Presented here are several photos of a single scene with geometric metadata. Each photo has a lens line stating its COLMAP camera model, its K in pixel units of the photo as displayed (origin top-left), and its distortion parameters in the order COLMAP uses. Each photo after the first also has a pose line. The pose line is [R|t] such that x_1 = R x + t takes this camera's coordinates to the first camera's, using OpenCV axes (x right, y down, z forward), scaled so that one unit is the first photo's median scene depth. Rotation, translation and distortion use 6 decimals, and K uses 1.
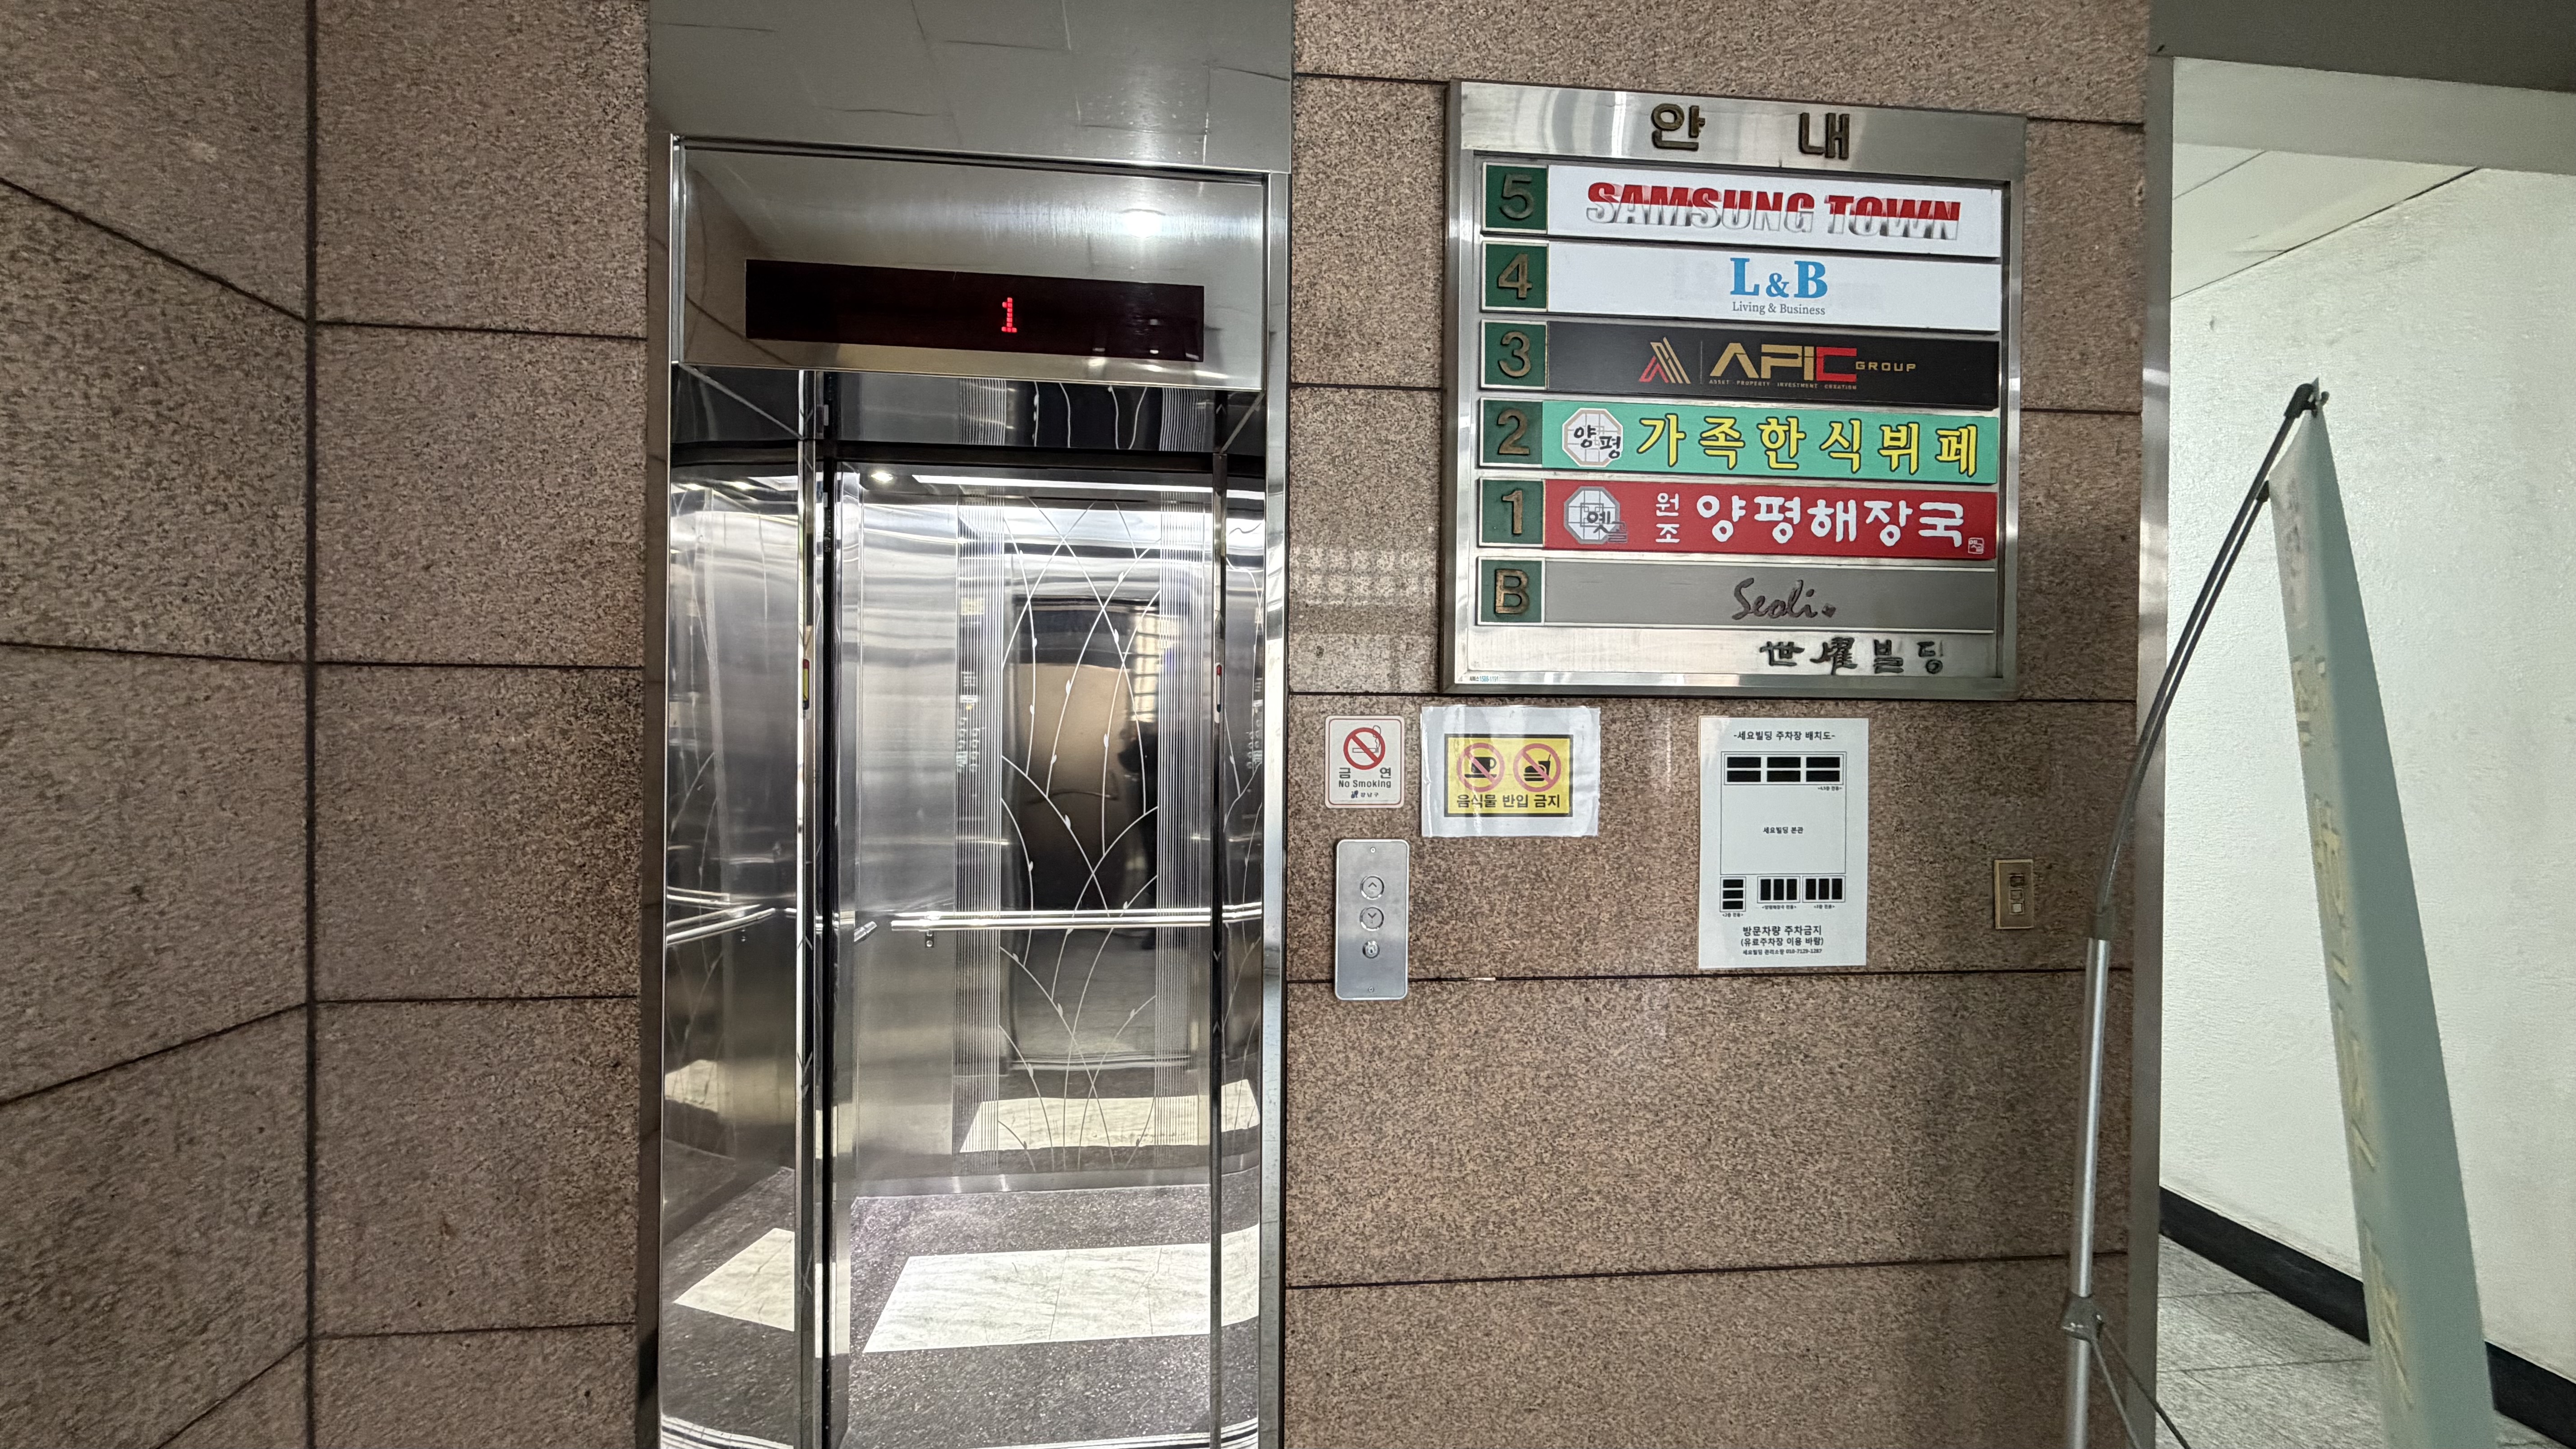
lens RADIAL K [[1020.9, 0, 1288.0], [0, 1020.9, 724.5], [0, 0, 1]] dist [0.000031, -0.000023]
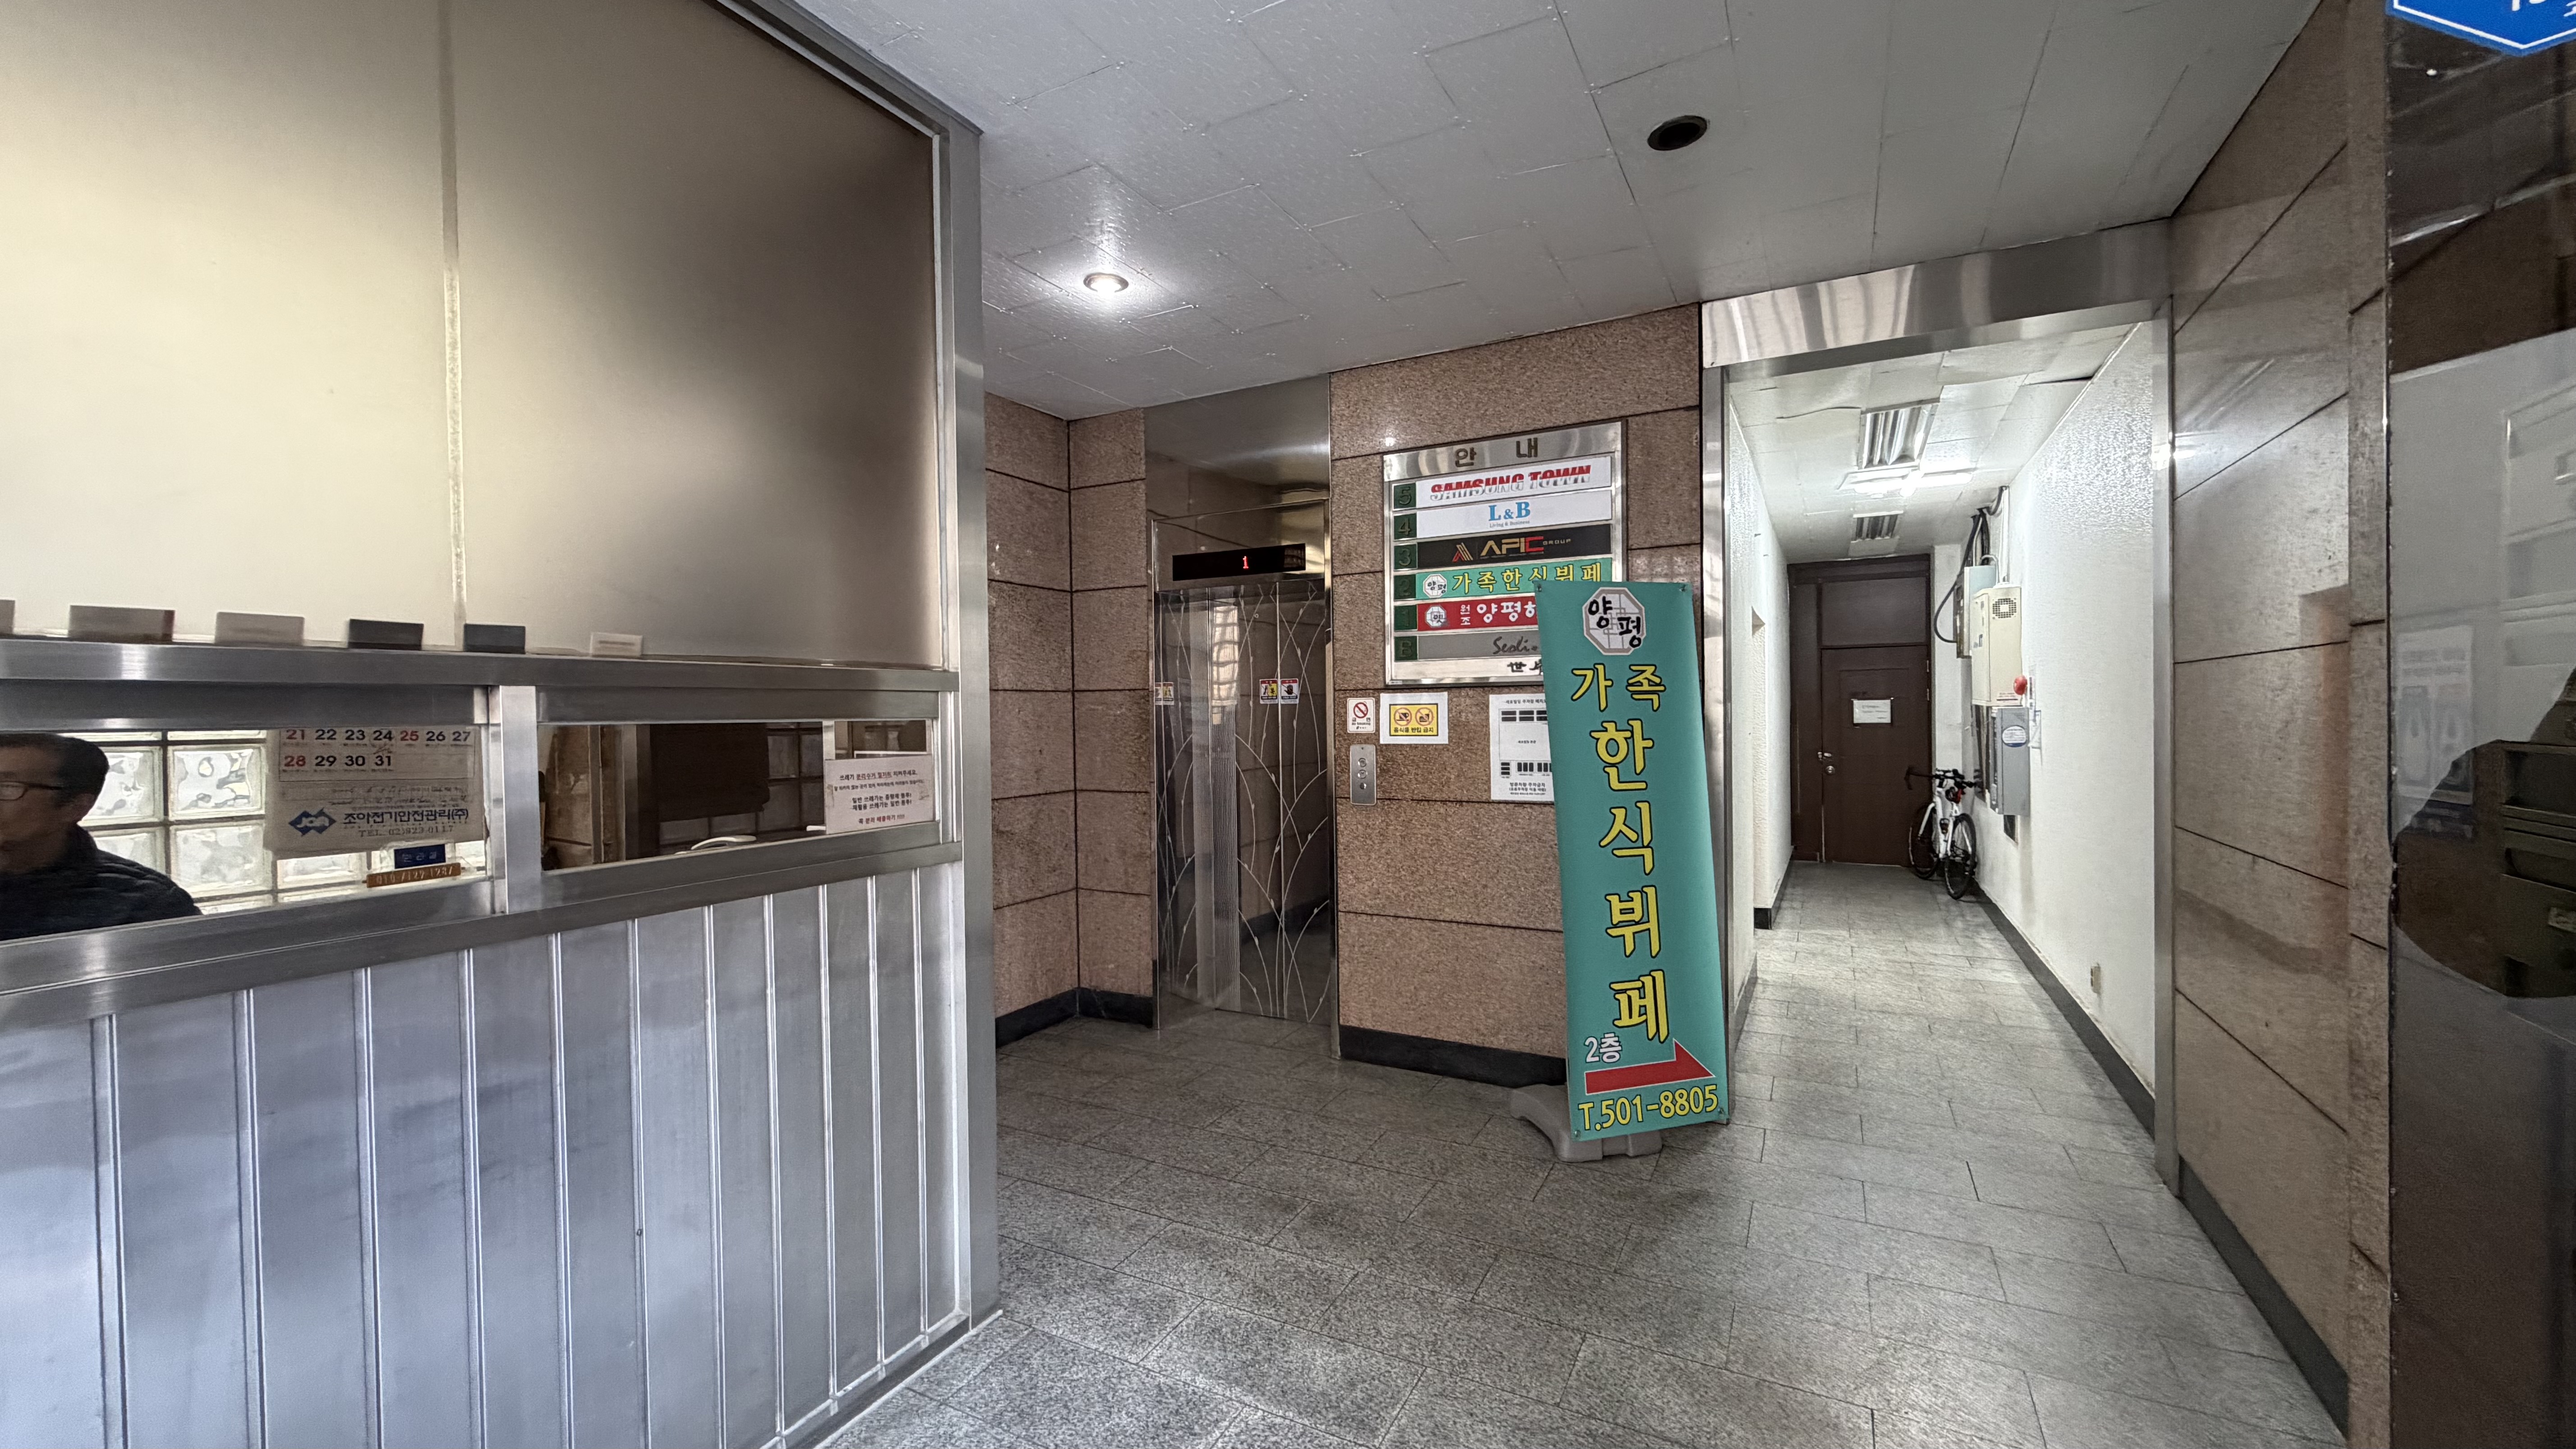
lens RADIAL K [[1020.9, 0, 1288.0], [0, 1020.9, 724.5], [0, 0, 1]] dist [0.000031, -0.000023]
pose [[0.831613, -0.012907, -0.555206, 1.382237], [0.018444, 0.999820, 0.004383, 0.045173], [0.555049, -0.013885, 0.831702, -1.300264]]
